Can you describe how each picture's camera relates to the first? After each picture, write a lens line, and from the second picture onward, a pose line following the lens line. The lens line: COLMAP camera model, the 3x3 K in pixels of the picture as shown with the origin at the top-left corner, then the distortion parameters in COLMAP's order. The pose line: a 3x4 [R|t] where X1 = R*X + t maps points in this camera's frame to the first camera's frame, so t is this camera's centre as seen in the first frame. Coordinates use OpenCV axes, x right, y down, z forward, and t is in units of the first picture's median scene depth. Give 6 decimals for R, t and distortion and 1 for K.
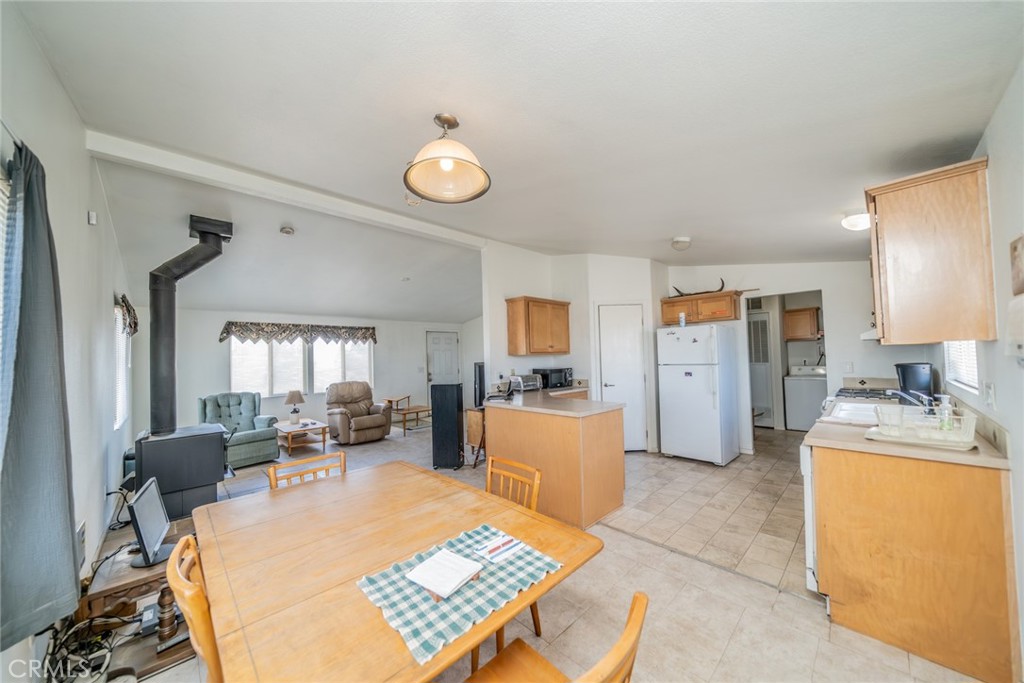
lens RADIAL K [[352.2, 0, 507.8], [0, 352.2, 347.4], [0, 0, 1]] dist [-0.007620, 0.000174]
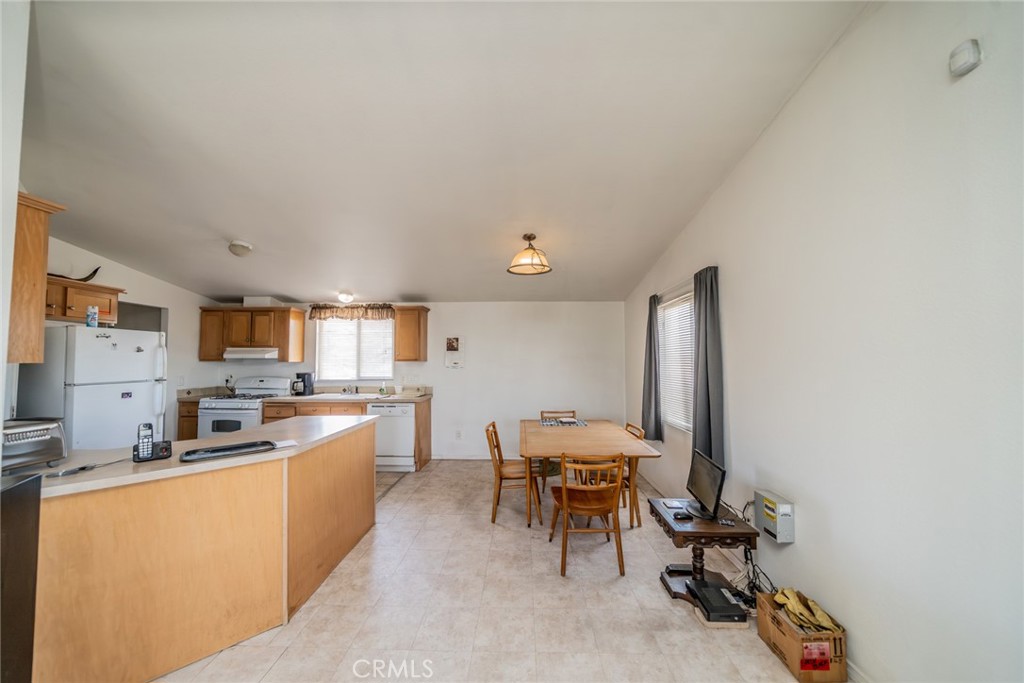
lens RADIAL K [[352.2, 0, 511.2], [0, 352.2, 344.3], [0, 0, 1]] dist [-0.007620, 0.000174]
pose [[-0.701534, 0.057703, 0.710296, -0.642051], [-0.002813, 0.996484, -0.083730, 0.031214], [-0.712630, -0.060738, -0.698906, 1.059383]]
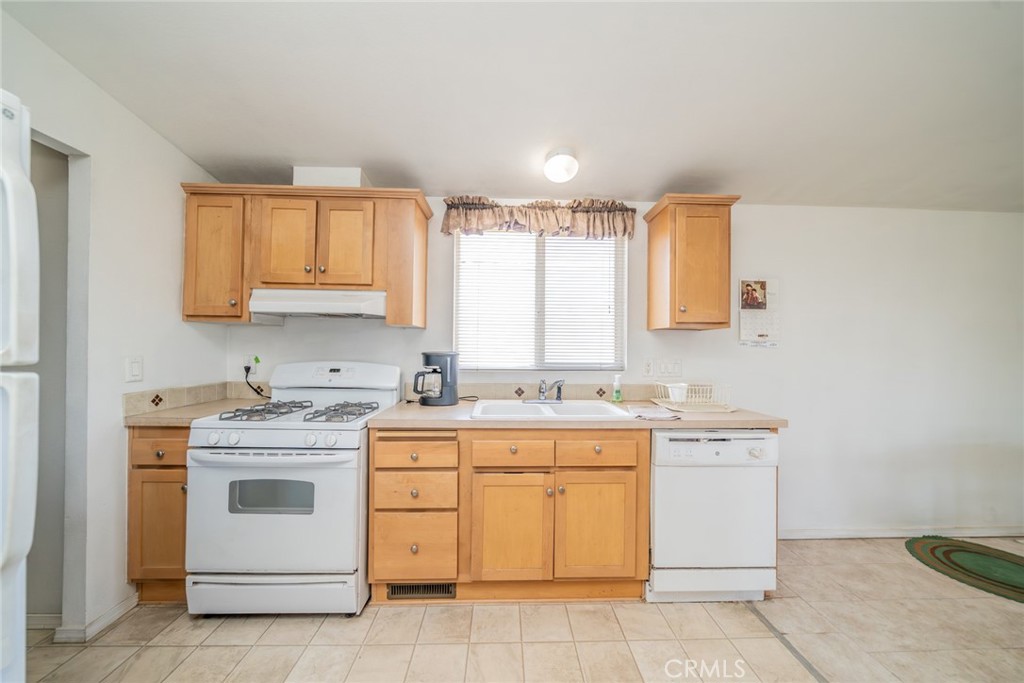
lens RADIAL K [[352.2, 0, 506.7], [0, 352.2, 342.9], [0, 0, 1]] dist [-0.007620, 0.000174]
pose [[-0.742023, 0.028216, 0.669780, 0.352678], [-0.011400, 0.998438, -0.054690, 0.043944], [-0.670277, -0.048217, -0.740543, 1.034124]]
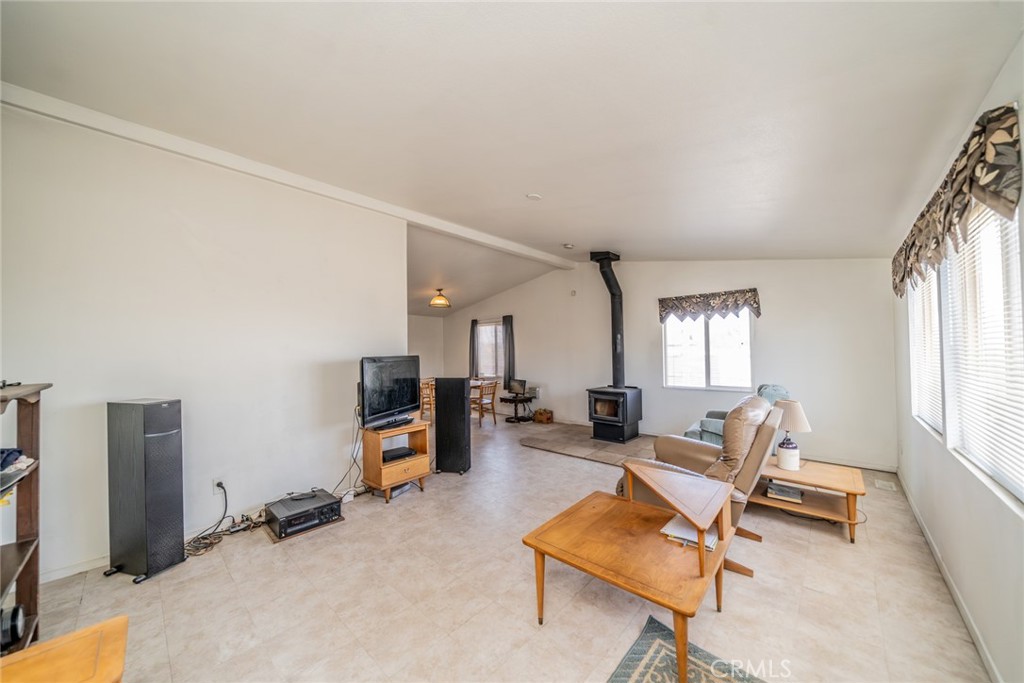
lens RADIAL K [[352.2, 0, 517.5], [0, 352.2, 349.4], [0, 0, 1]] dist [-0.007620, 0.000174]
pose [[-0.996786, 0.039403, -0.069755, -0.338376], [0.042298, 0.998283, -0.040527, 0.083312], [0.068038, -0.043347, -0.996741, 2.188205]]
